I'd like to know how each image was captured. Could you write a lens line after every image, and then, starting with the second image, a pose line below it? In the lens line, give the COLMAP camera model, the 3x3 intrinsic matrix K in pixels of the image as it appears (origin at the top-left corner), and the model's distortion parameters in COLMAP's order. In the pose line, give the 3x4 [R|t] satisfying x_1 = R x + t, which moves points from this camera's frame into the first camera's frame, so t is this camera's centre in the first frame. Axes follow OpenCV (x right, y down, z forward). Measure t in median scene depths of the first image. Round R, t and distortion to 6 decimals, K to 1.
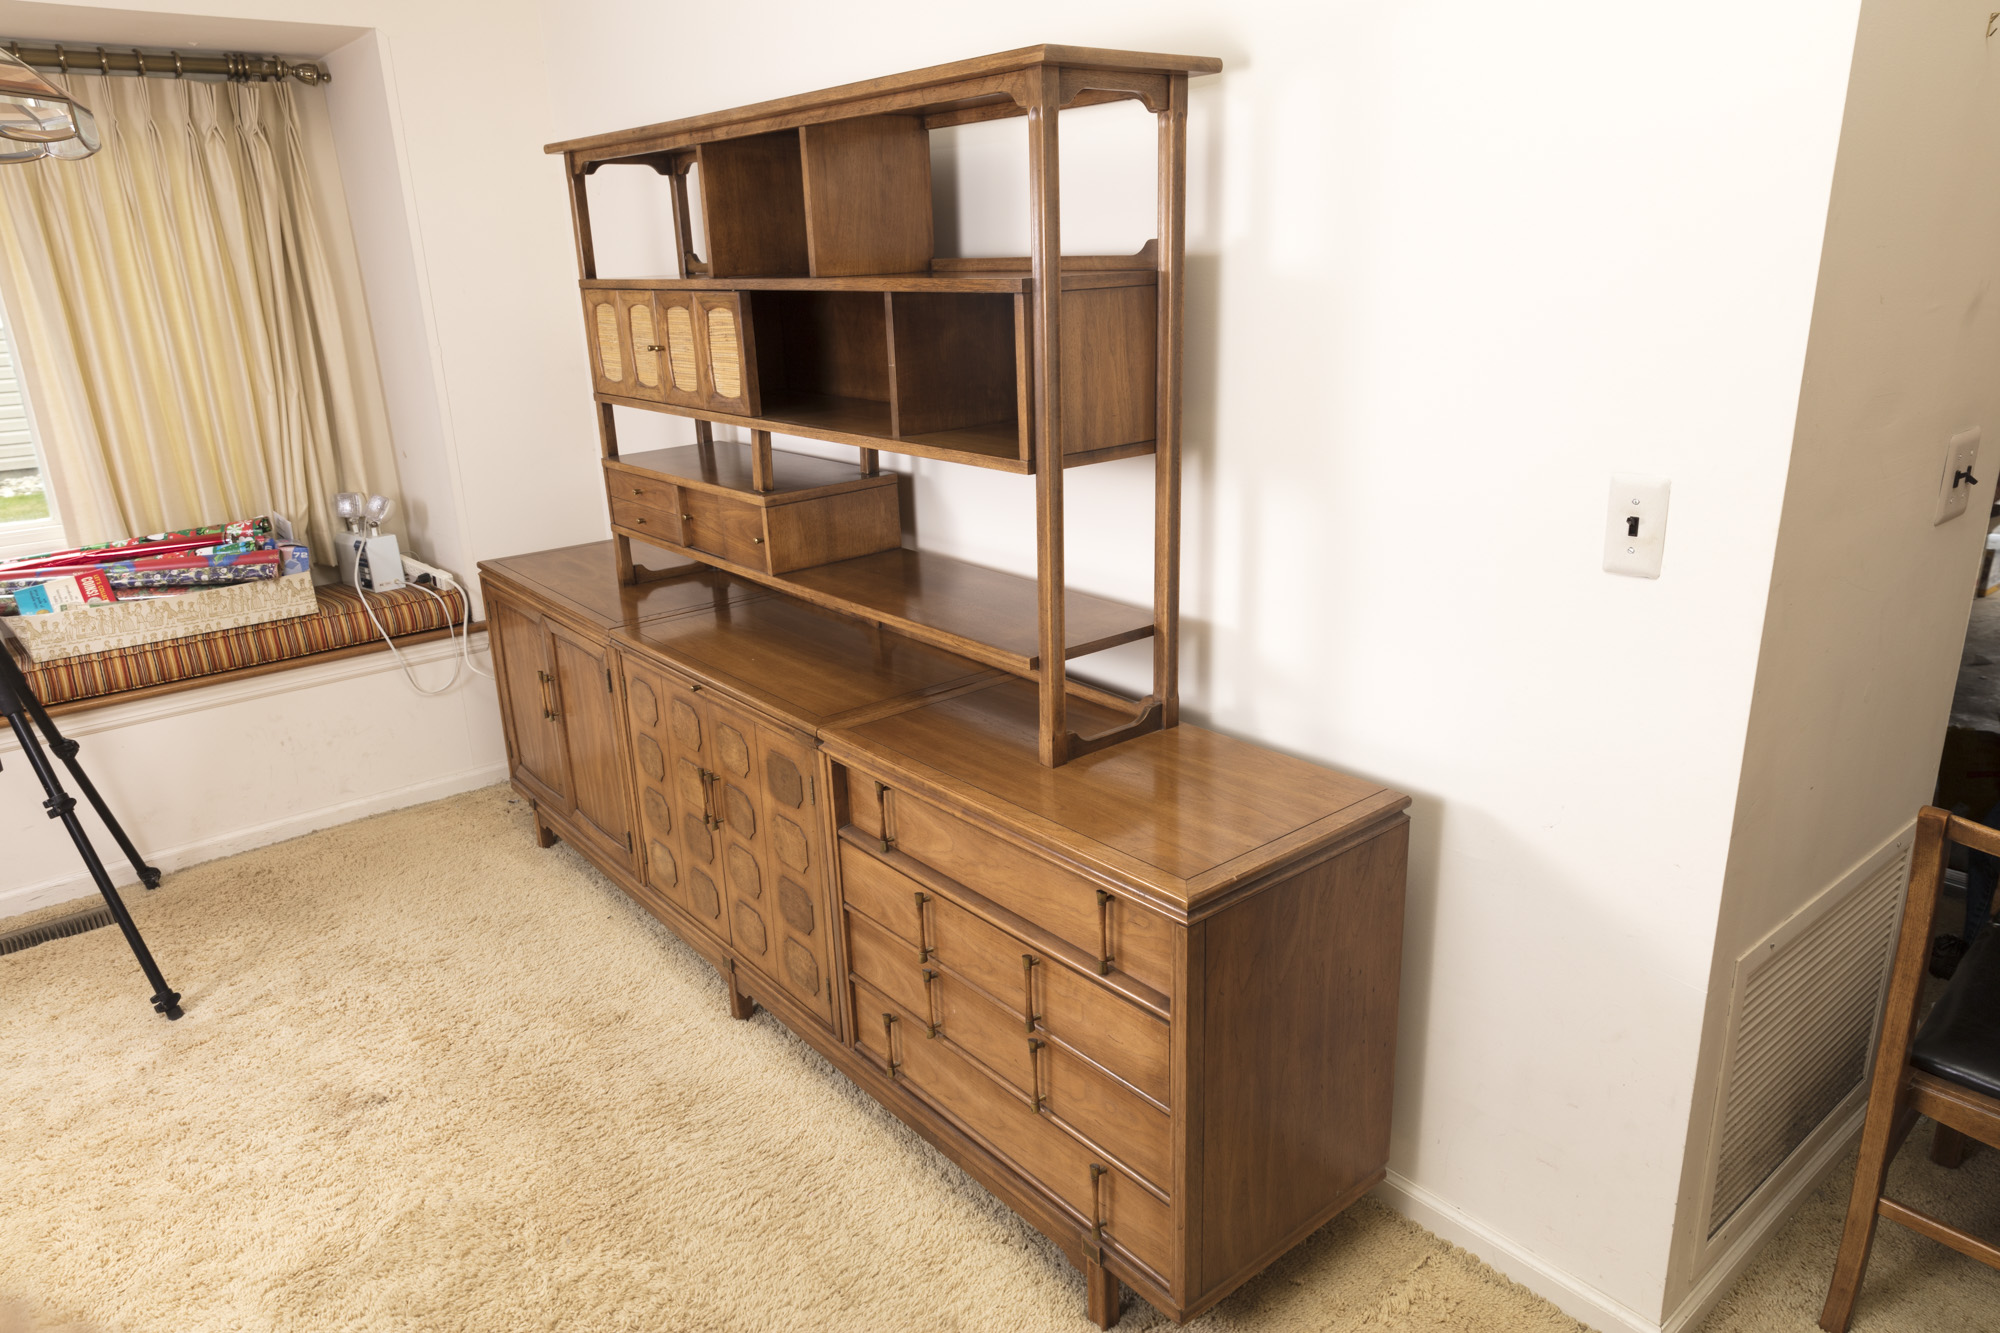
lens RADIAL K [[1321.9, 0, 1002.9], [0, 1321.9, 675.6], [0, 0, 1]] dist [0.005288, -0.002203]
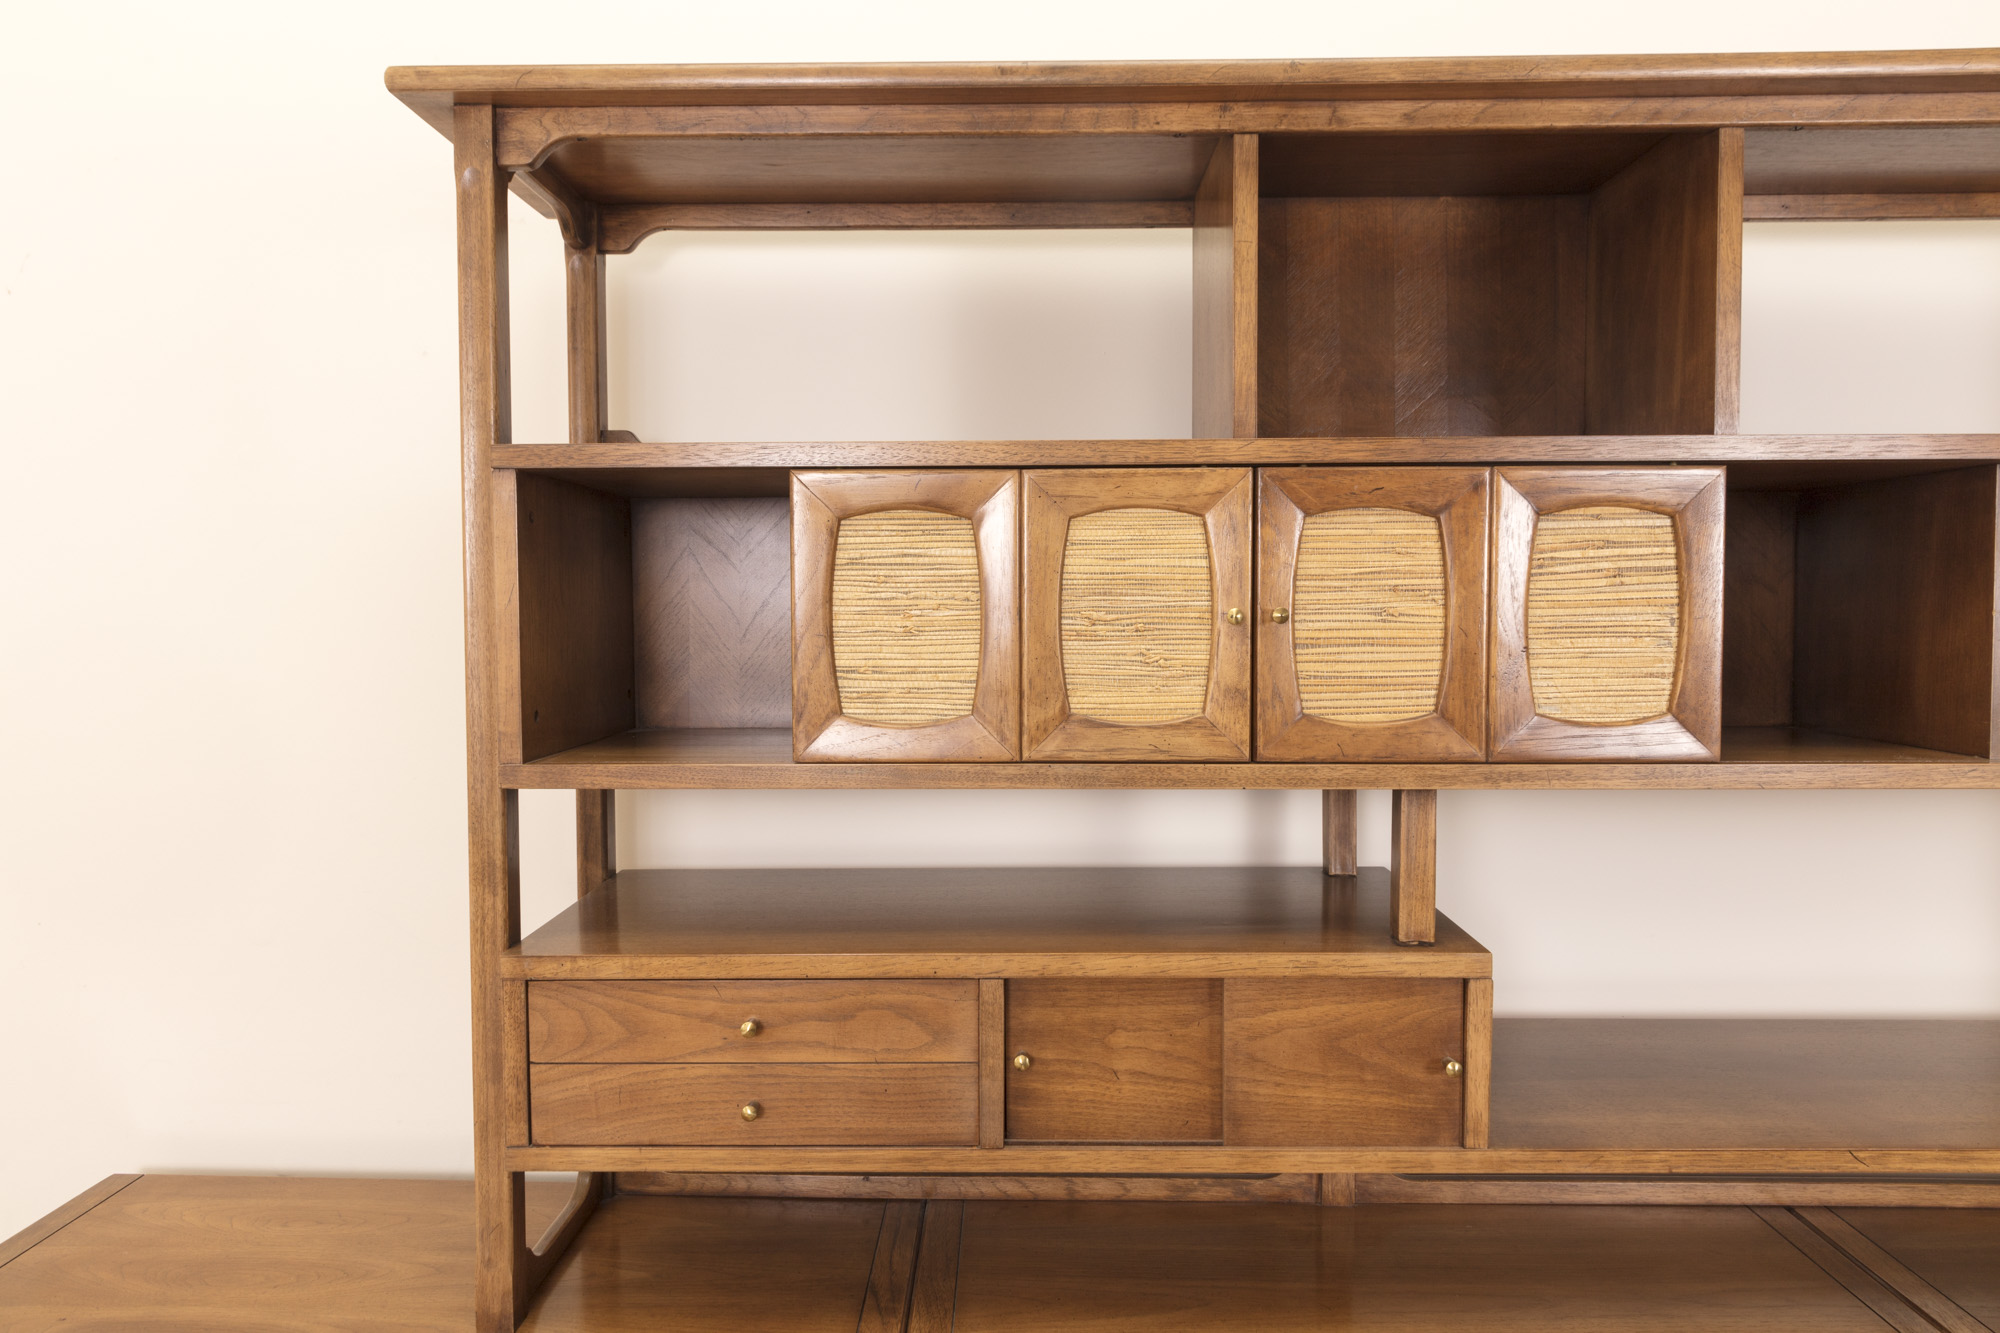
lens RADIAL K [[1307.1, 0, 1003.3], [0, 1307.1, 669.1], [0, 0, 1]] dist [0.001753, -0.001219]
pose [[0.642521, -0.002852, 0.766263, -0.577885], [0.220618, 0.958339, -0.181424, -0.176880], [-0.733822, 0.285620, 0.616382, 0.826604]]
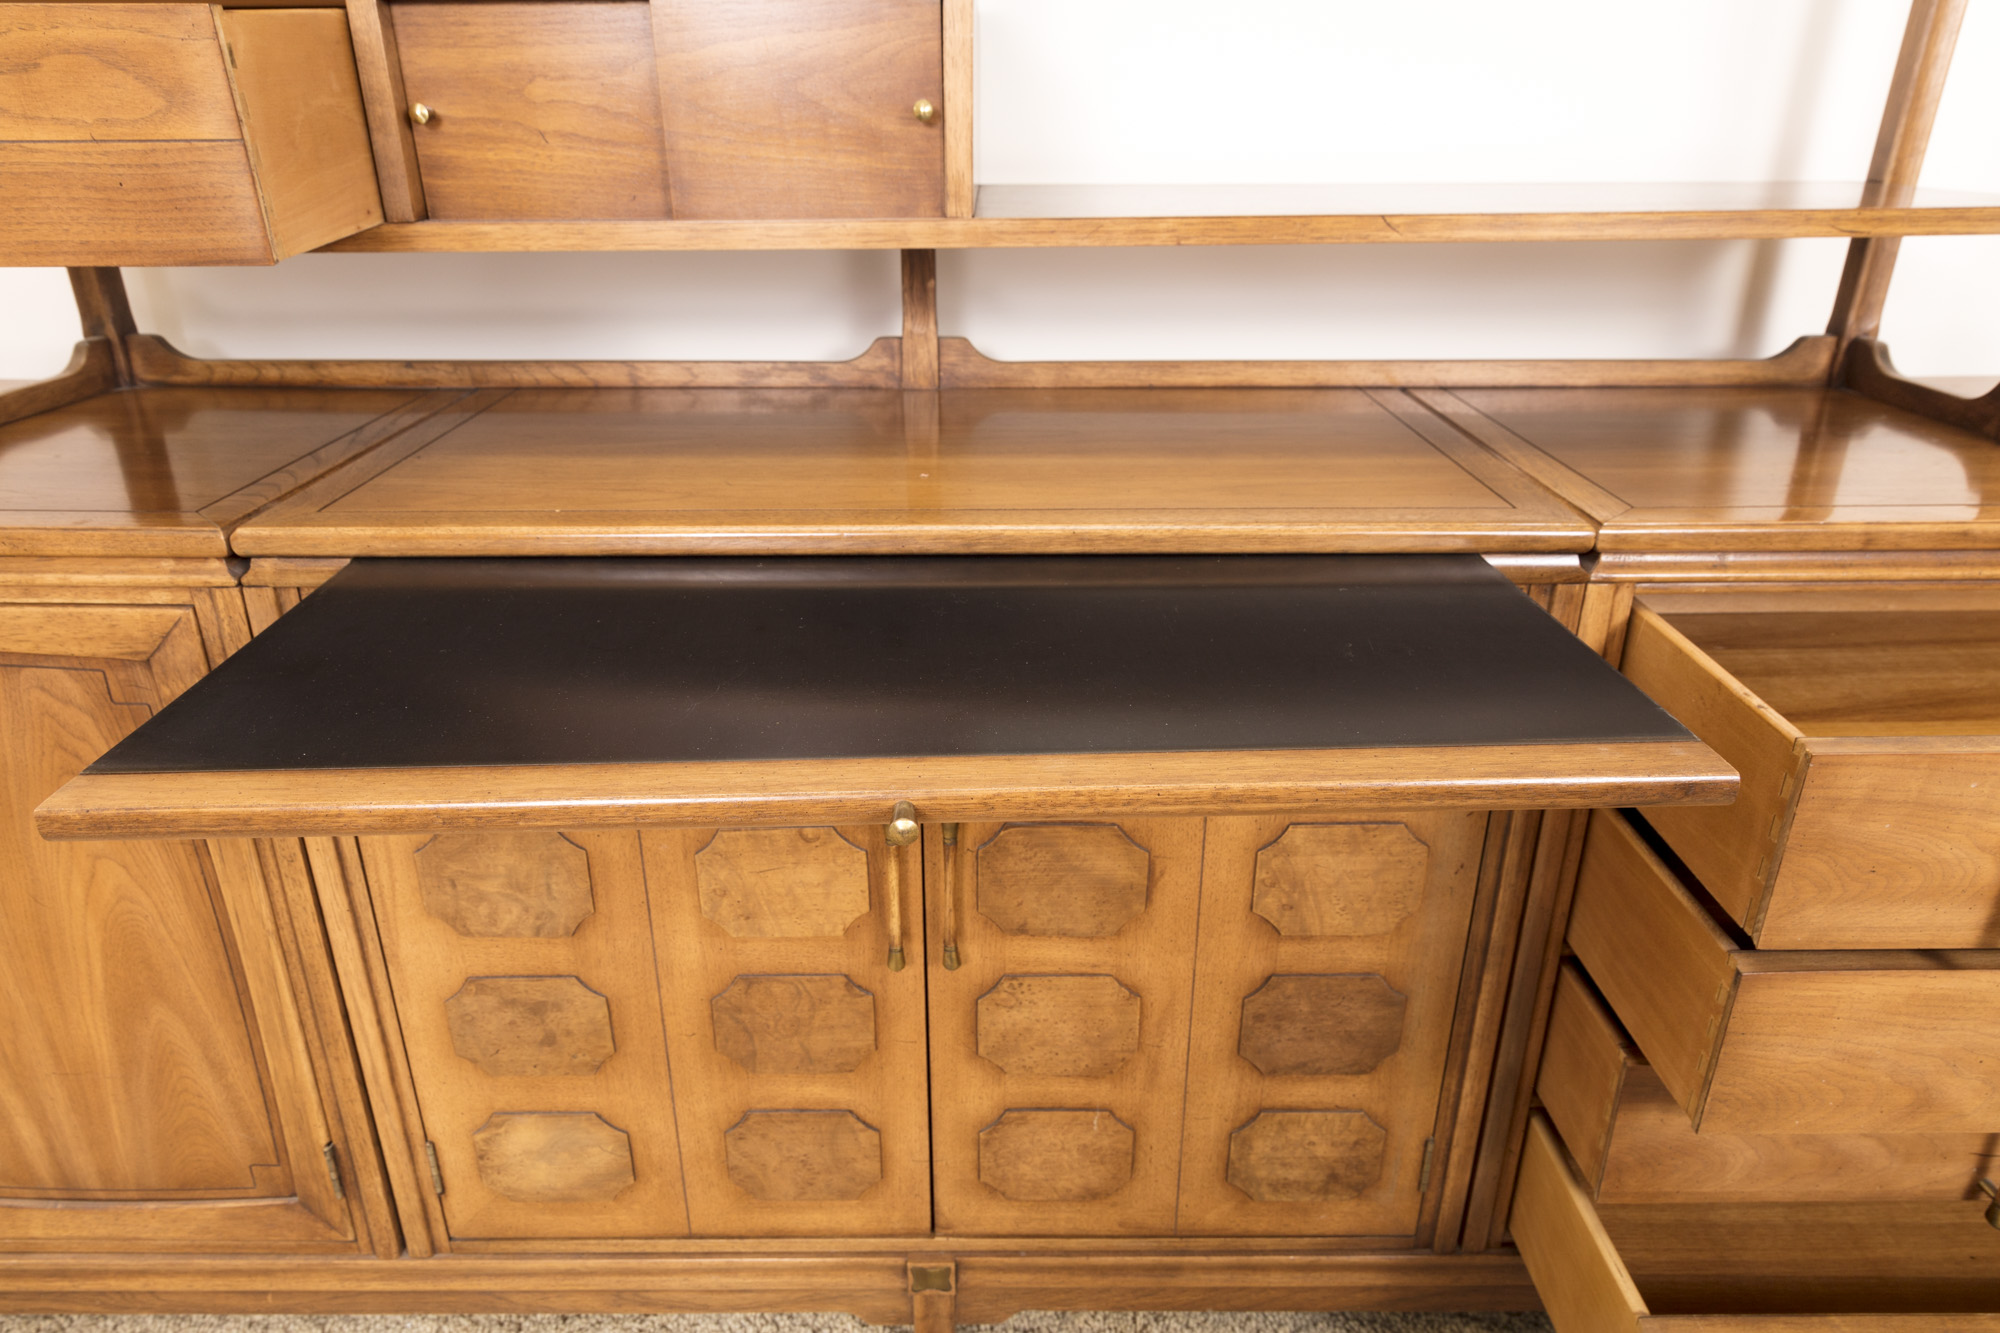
lens RADIAL K [[1288.4, 0, 994.7], [0, 1288.4, 669.8], [0, 0, 1]] dist [-0.003036, 0.003757]
pose [[0.628382, -0.281928, 0.725019, -0.453665], [0.223634, 0.958142, 0.178753, -0.021192], [-0.745066, 0.049814, 0.665128, 0.781124]]
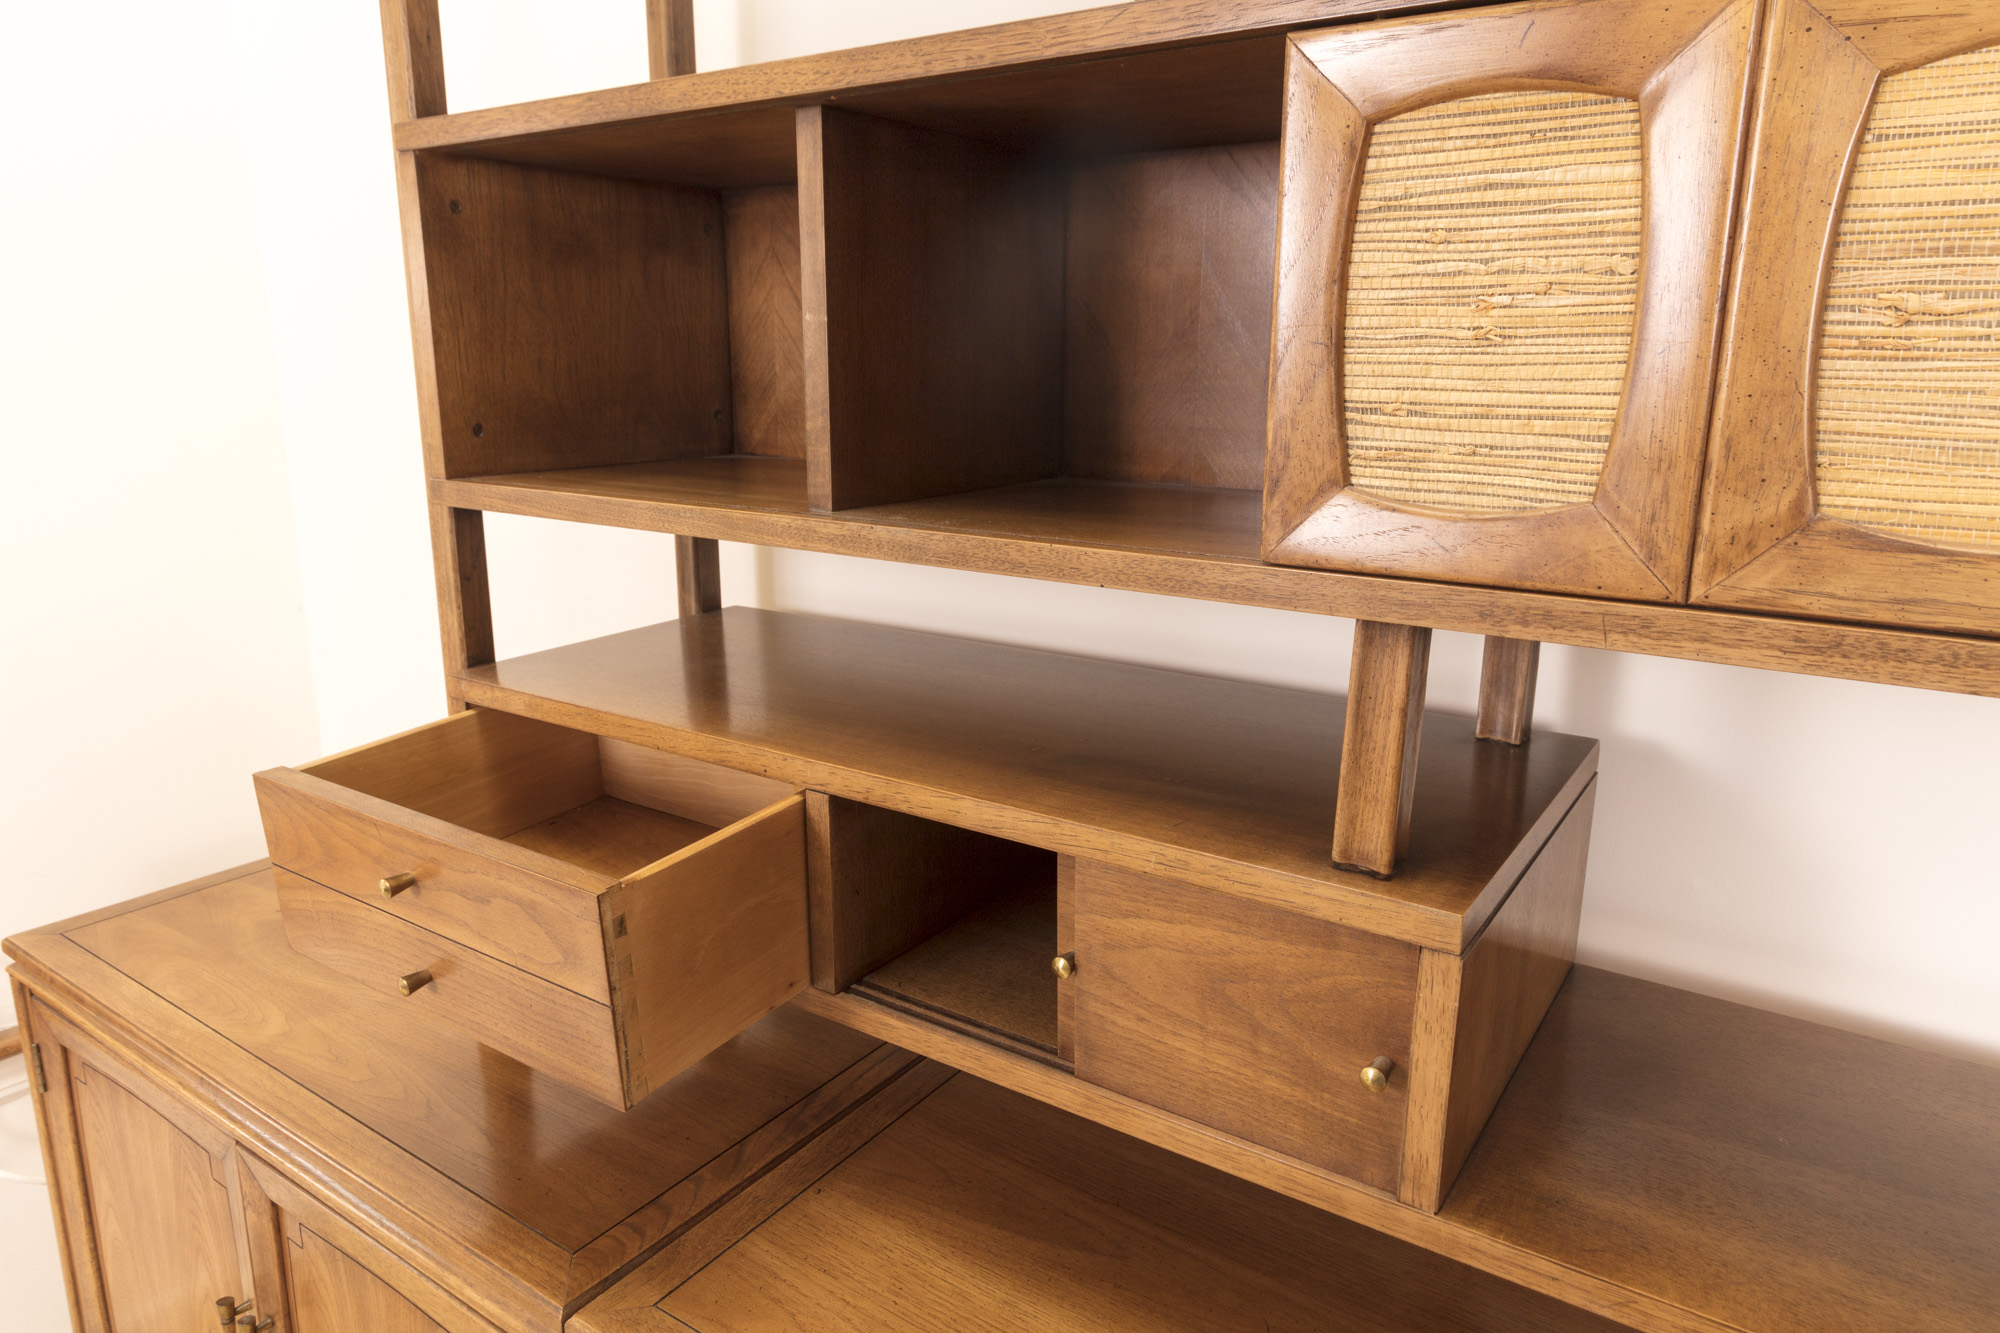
lens RADIAL K [[1294.0, 0, 991.0], [0, 1294.0, 669.3], [0, 0, 1]] dist [0.001614, -0.004733]
pose [[0.958854, -0.028074, 0.282507, -0.321082], [0.050330, 0.996146, -0.071832, -0.164274], [-0.279401, 0.083095, 0.956572, 0.790026]]
